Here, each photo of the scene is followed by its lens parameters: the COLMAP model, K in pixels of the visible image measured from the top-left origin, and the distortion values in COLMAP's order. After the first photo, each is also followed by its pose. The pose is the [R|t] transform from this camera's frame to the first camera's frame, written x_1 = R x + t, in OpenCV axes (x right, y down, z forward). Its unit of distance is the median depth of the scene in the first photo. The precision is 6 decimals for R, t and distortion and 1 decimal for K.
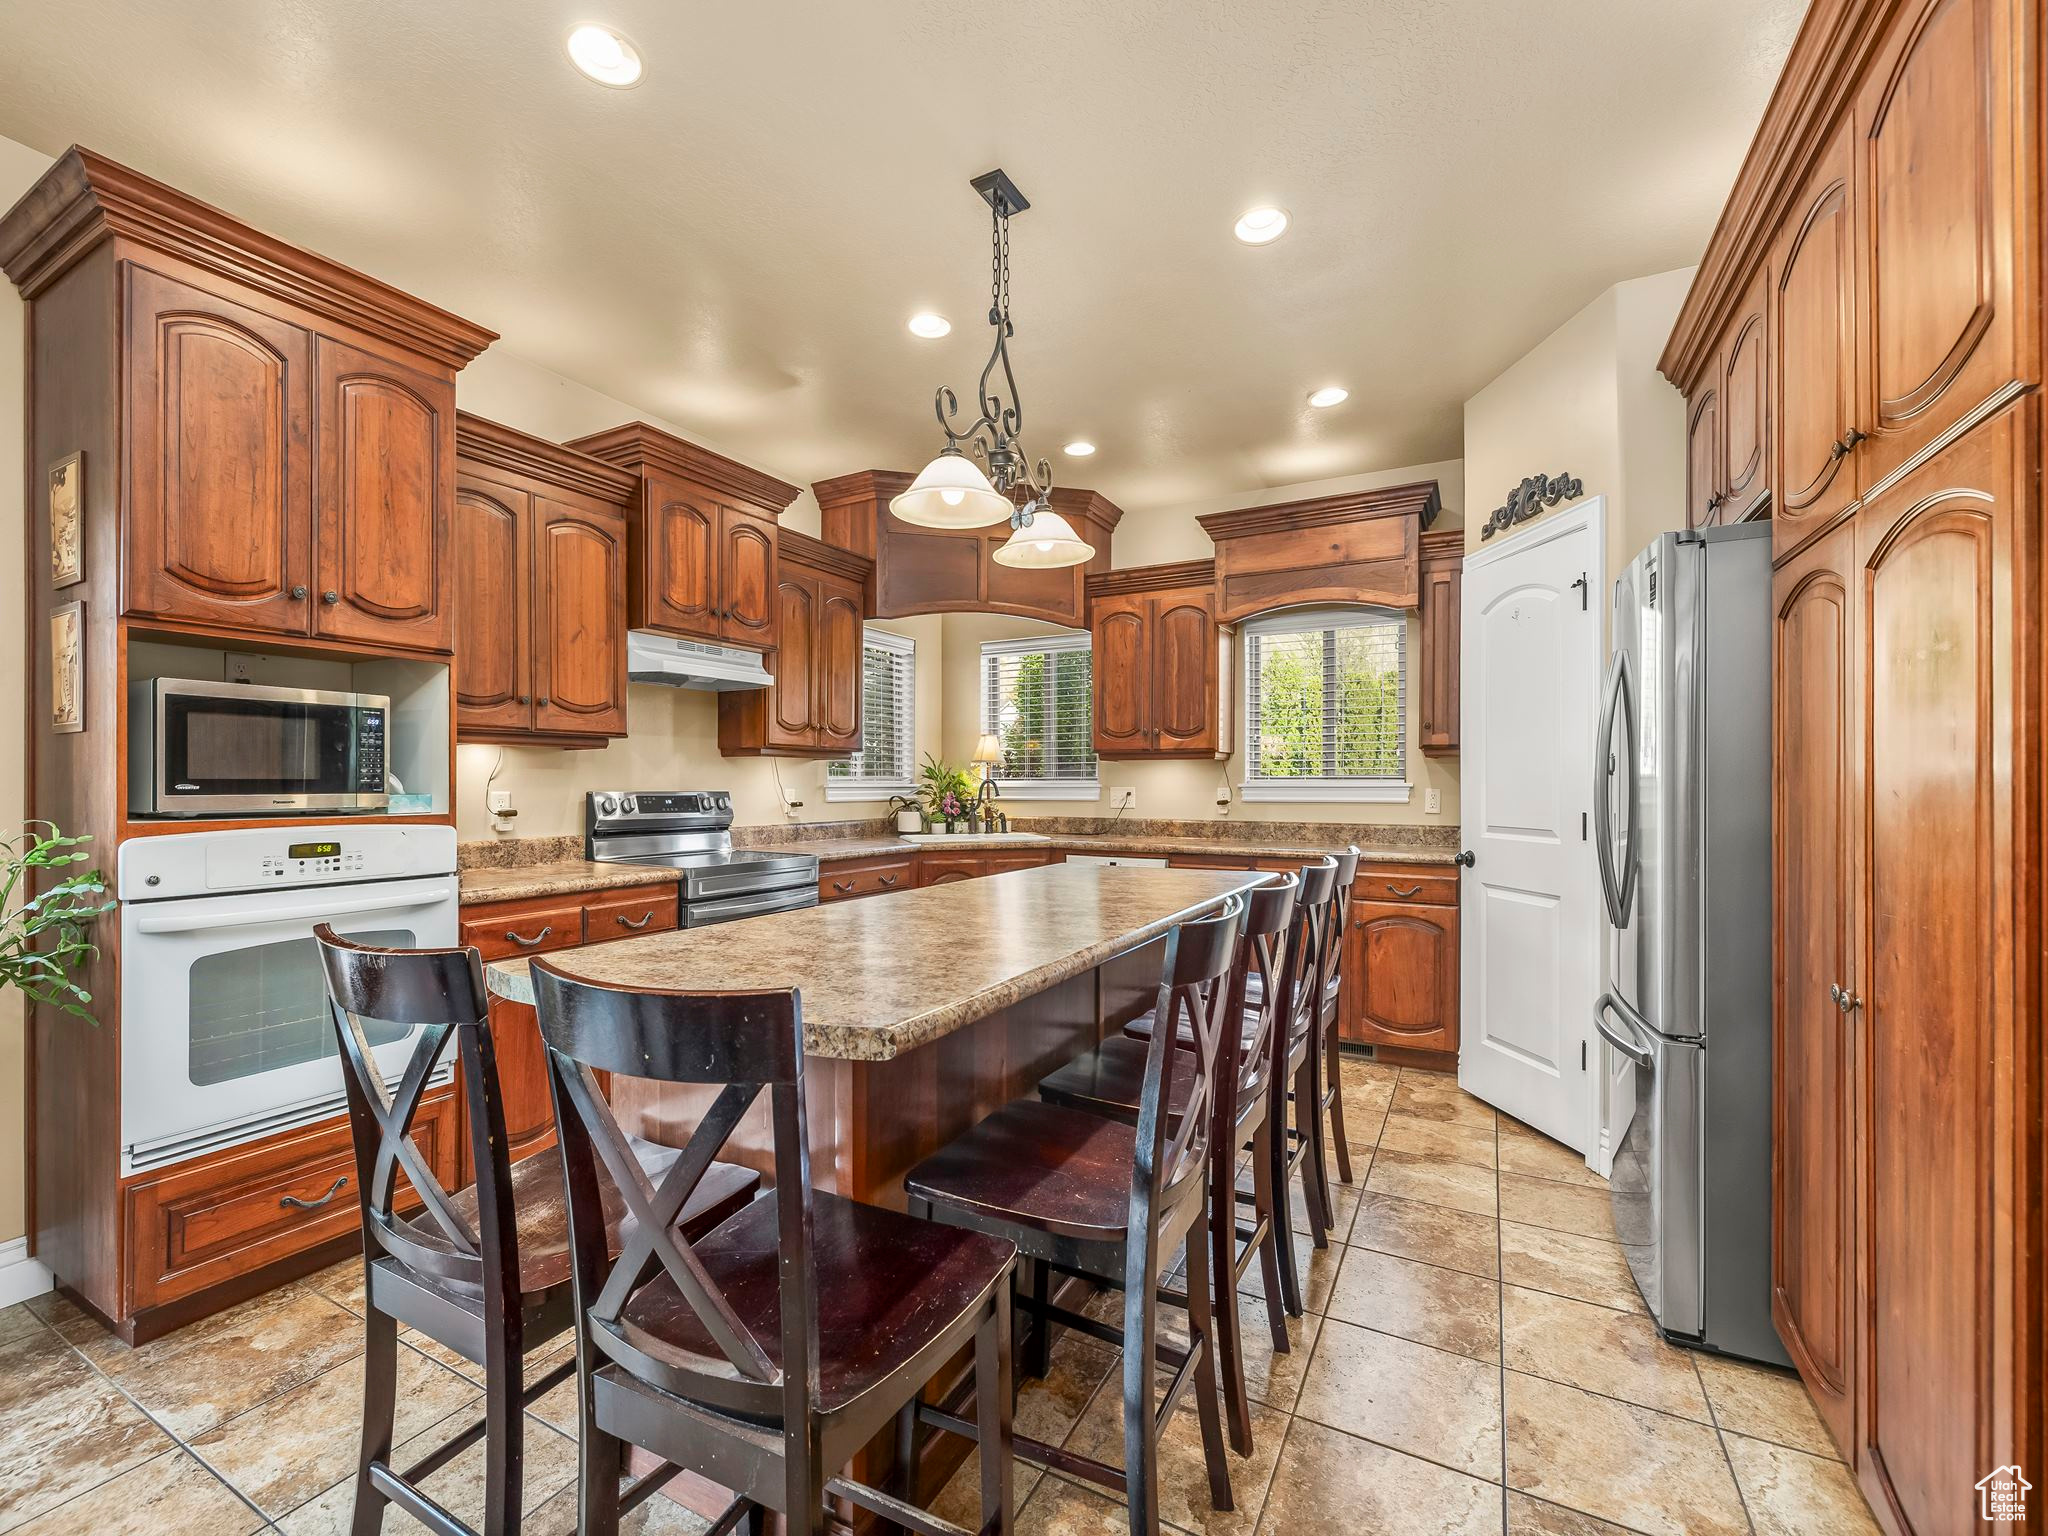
lens RADIAL K [[868.5, 0, 1019.3], [0, 868.5, 779.4], [0, 0, 1]] dist [0.002991, -0.000820]
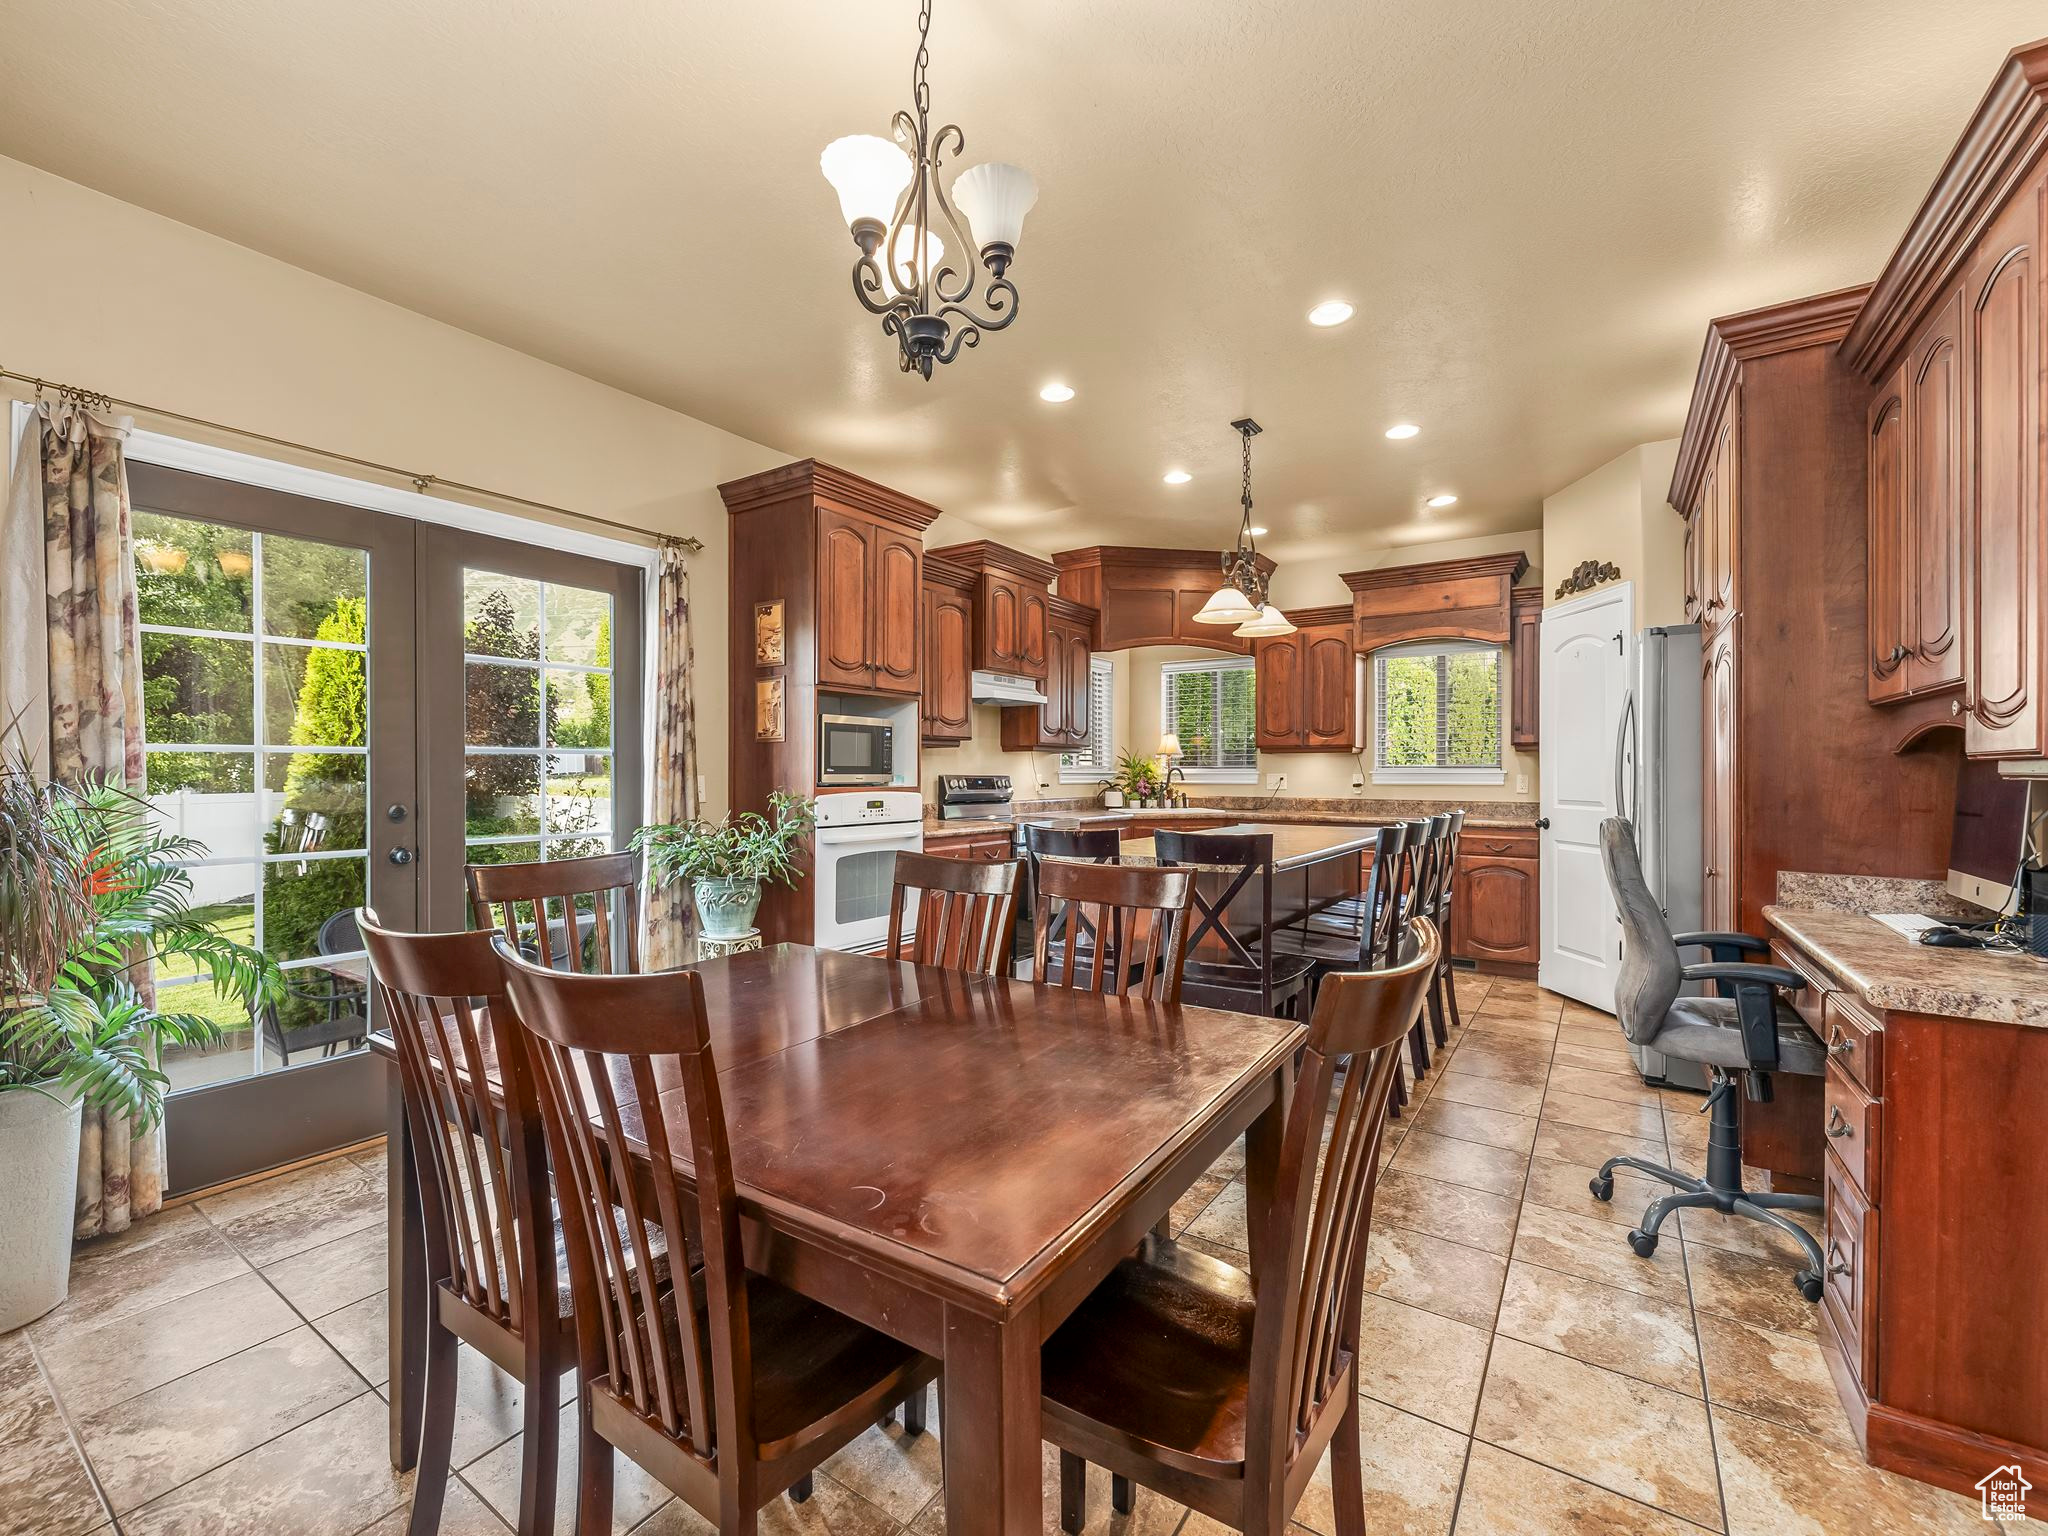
lens RADIAL K [[868.5, 0, 1020.7], [0, 868.5, 766.6], [0, 0, 1]] dist [0.002991, -0.000820]
pose [[0.994959, 0.000812, -0.100284, -0.175798], [-0.001117, 0.999995, -0.002980, 0.003350], [0.100281, 0.003077, 0.994954, -0.453505]]
